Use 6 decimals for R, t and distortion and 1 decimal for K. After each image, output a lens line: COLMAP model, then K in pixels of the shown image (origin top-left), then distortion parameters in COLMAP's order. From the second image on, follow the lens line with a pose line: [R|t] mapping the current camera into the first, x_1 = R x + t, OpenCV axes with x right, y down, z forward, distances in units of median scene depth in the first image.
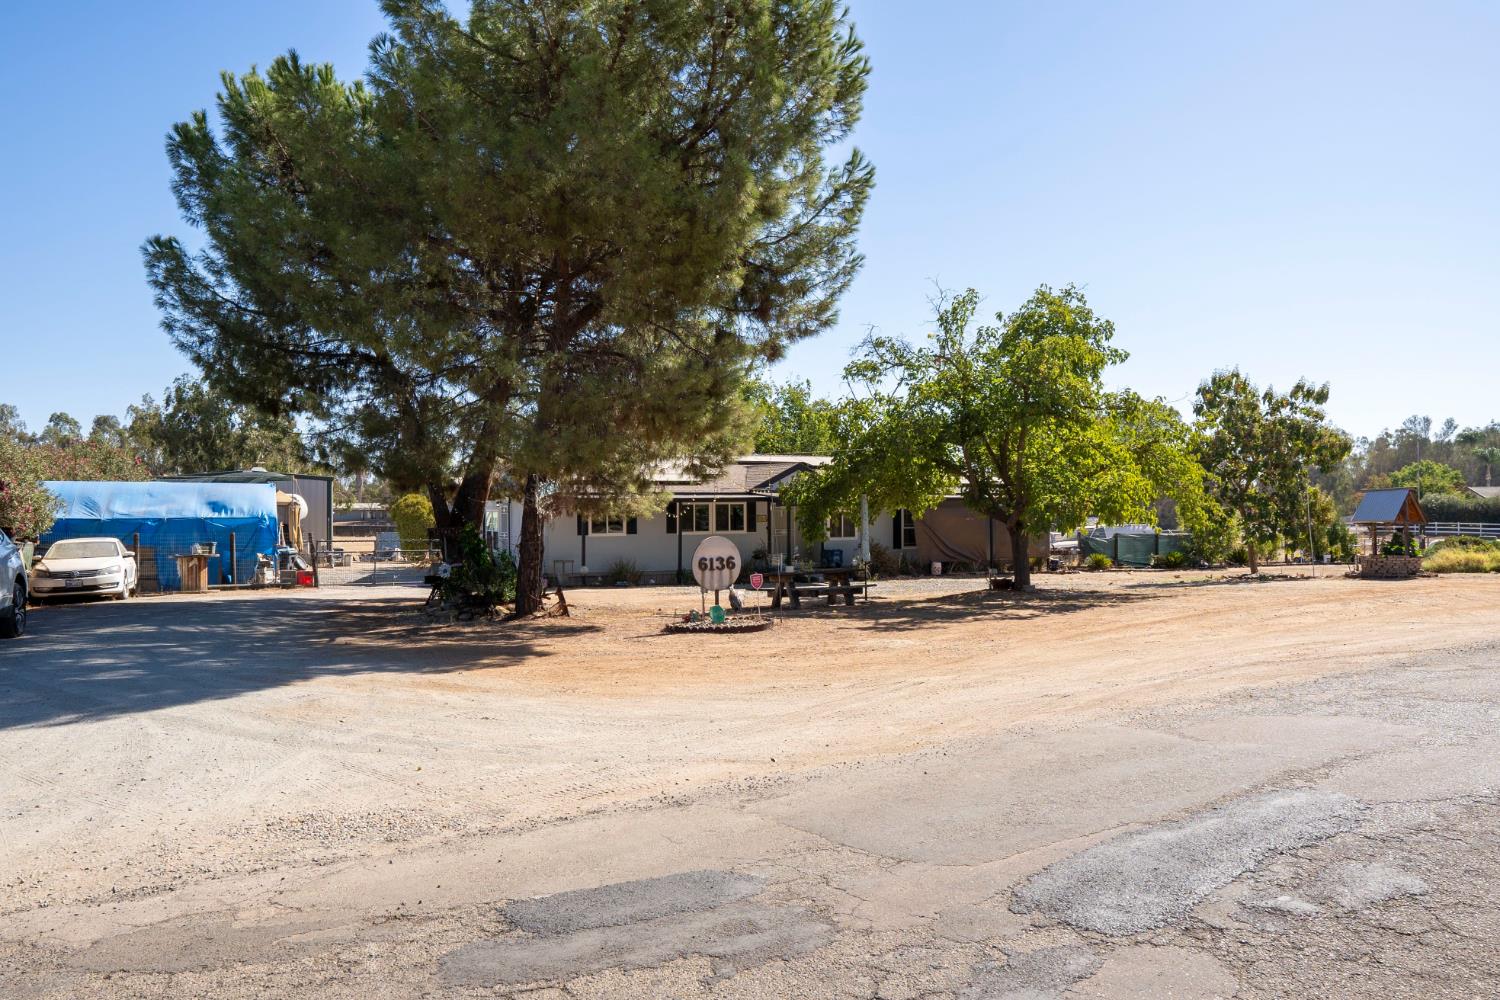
lens RADIAL K [[1054.0, 0, 752.1], [0, 1054.0, 500.8], [0, 0, 1]] dist [-0.104779, 0.067057]
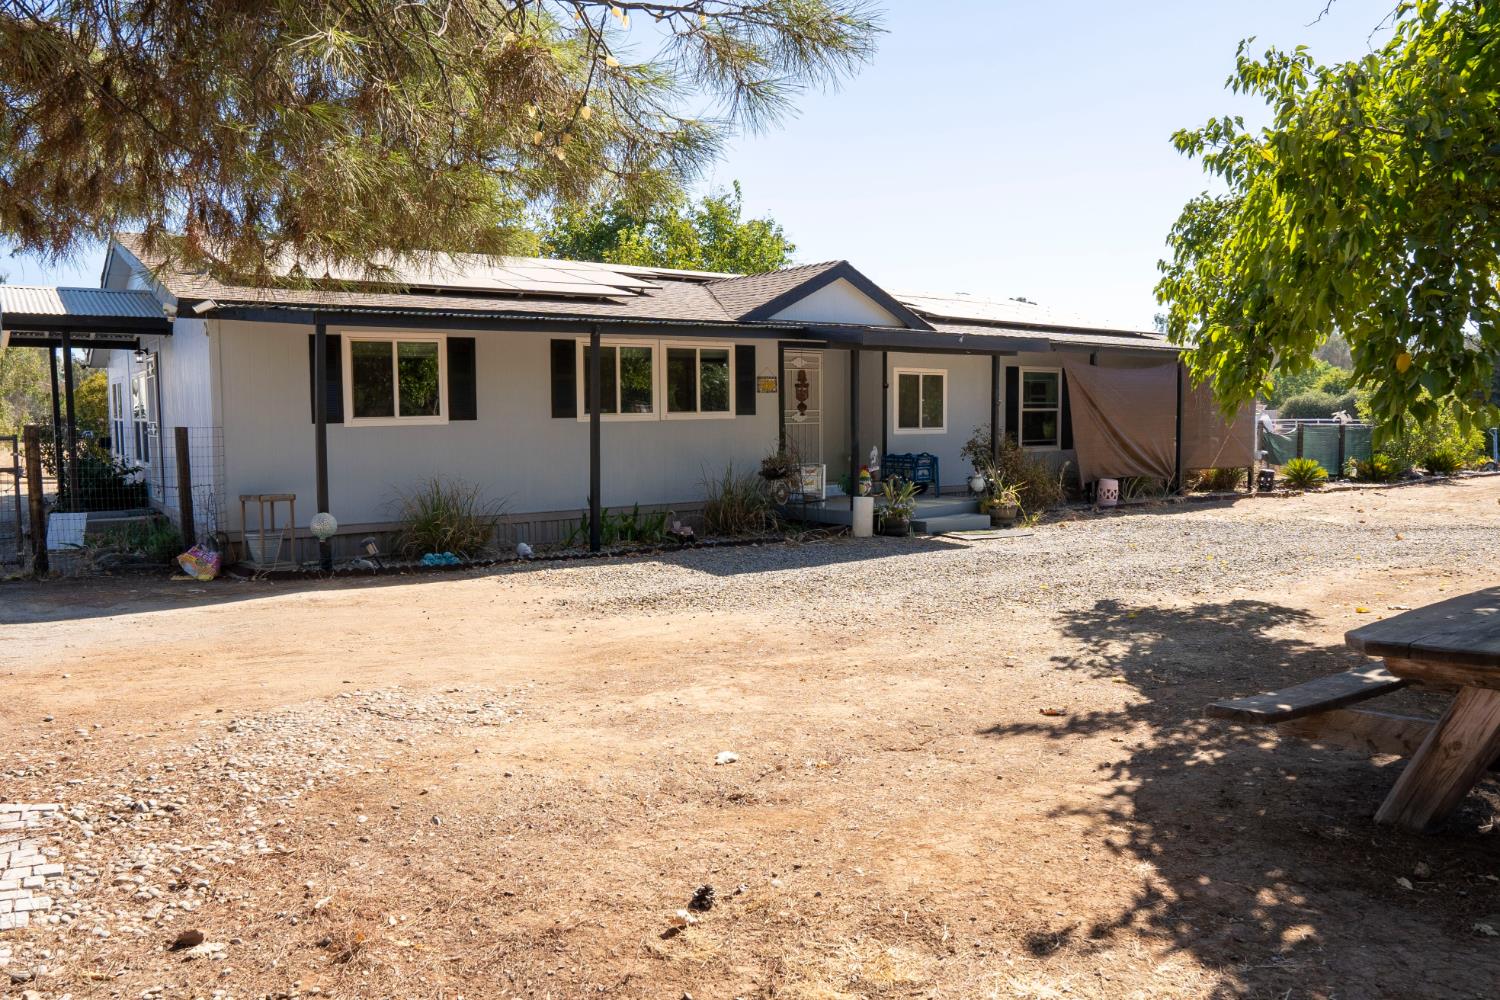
lens RADIAL K [[1054.0, 0, 749.3], [0, 1054.0, 504.3], [0, 0, 1]] dist [-0.104779, 0.067057]
pose [[0.987443, -0.016753, 0.157088, -0.068877], [0.001506, 0.995314, 0.096681, 0.024495], [-0.157972, -0.095230, 0.982841, 0.583132]]
